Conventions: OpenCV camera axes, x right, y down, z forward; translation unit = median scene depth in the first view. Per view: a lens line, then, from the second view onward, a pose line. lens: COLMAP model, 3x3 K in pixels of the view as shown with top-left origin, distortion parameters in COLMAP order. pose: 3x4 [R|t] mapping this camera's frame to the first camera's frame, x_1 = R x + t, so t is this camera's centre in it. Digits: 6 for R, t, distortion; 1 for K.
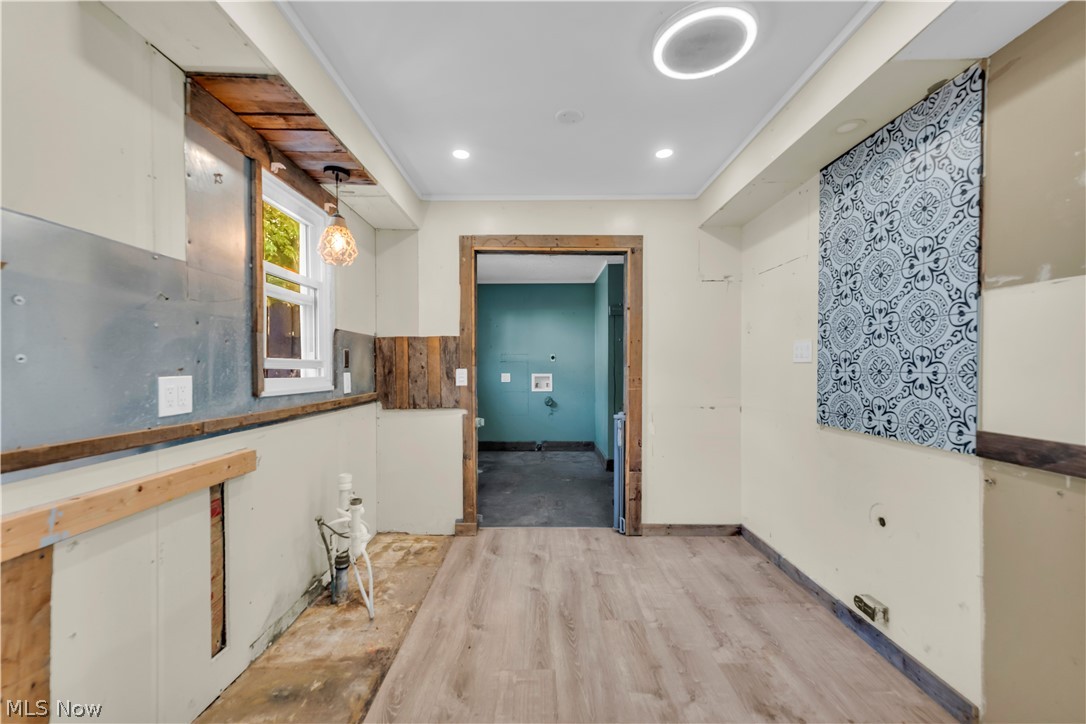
lens RADIAL K [[441.7, 0, 534.0], [0, 441.7, 368.6], [0, 0, 1]] dist [0.019631, -0.001684]
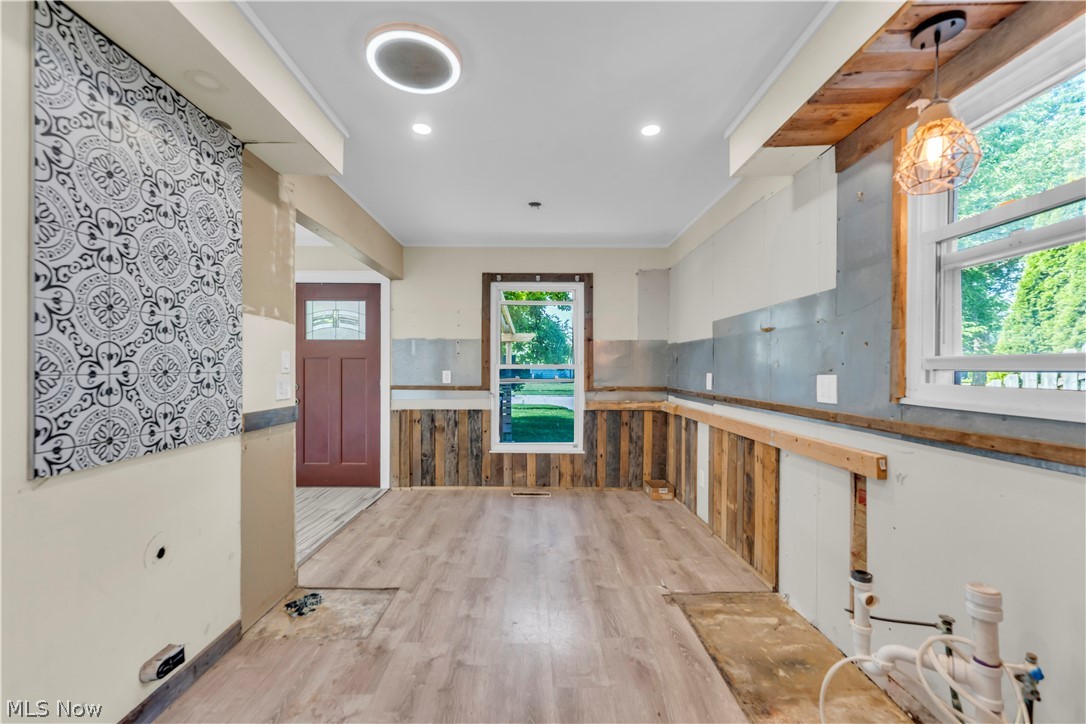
lens RADIAL K [[441.7, 0, 524.7], [0, 441.7, 371.0], [0, 0, 1]] dist [0.019631, -0.001684]
pose [[-0.999957, -0.001496, 0.009166, 0.090764], [-0.001398, 0.999942, 0.010676, -0.006236], [-0.009181, 0.010663, -0.999901, 1.769964]]
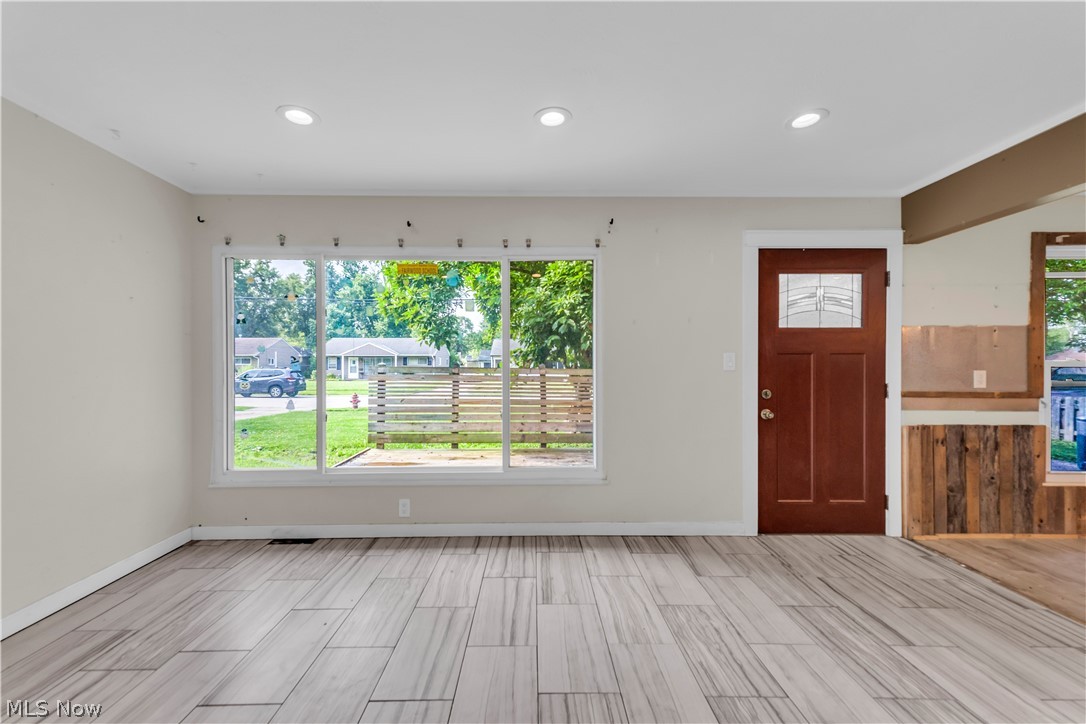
lens RADIAL K [[441.7, 0, 537.6], [0, 441.7, 366.9], [0, 0, 1]] dist [0.019631, -0.001684]
pose [[-0.999728, -0.000219, -0.023331, 2.177646], [-0.000290, 0.999995, 0.003039, -0.001611], [0.023330, 0.003045, -0.999723, 1.109737]]
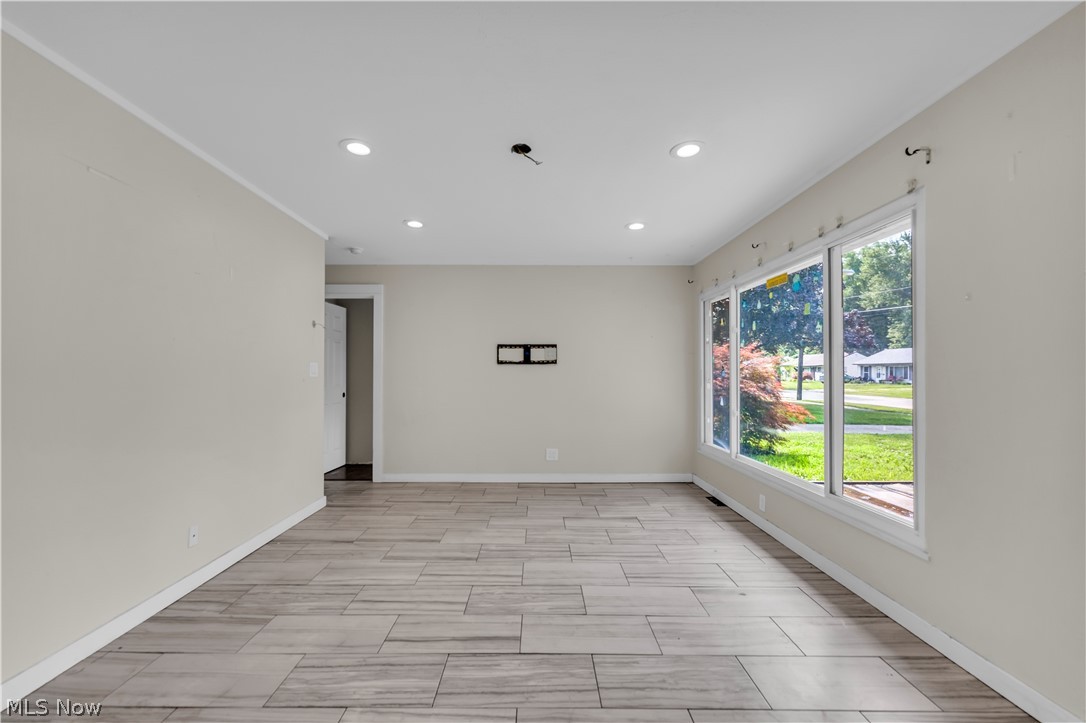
lens RADIAL K [[441.7, 0, 540.7], [0, 441.7, 367.1], [0, 0, 1]] dist [0.019631, -0.001684]
pose [[-0.019046, 0.011792, 0.999749, 0.850740], [0.002701, 0.999927, -0.011743, -0.010360], [-0.999815, 0.002477, -0.019077, 0.414806]]
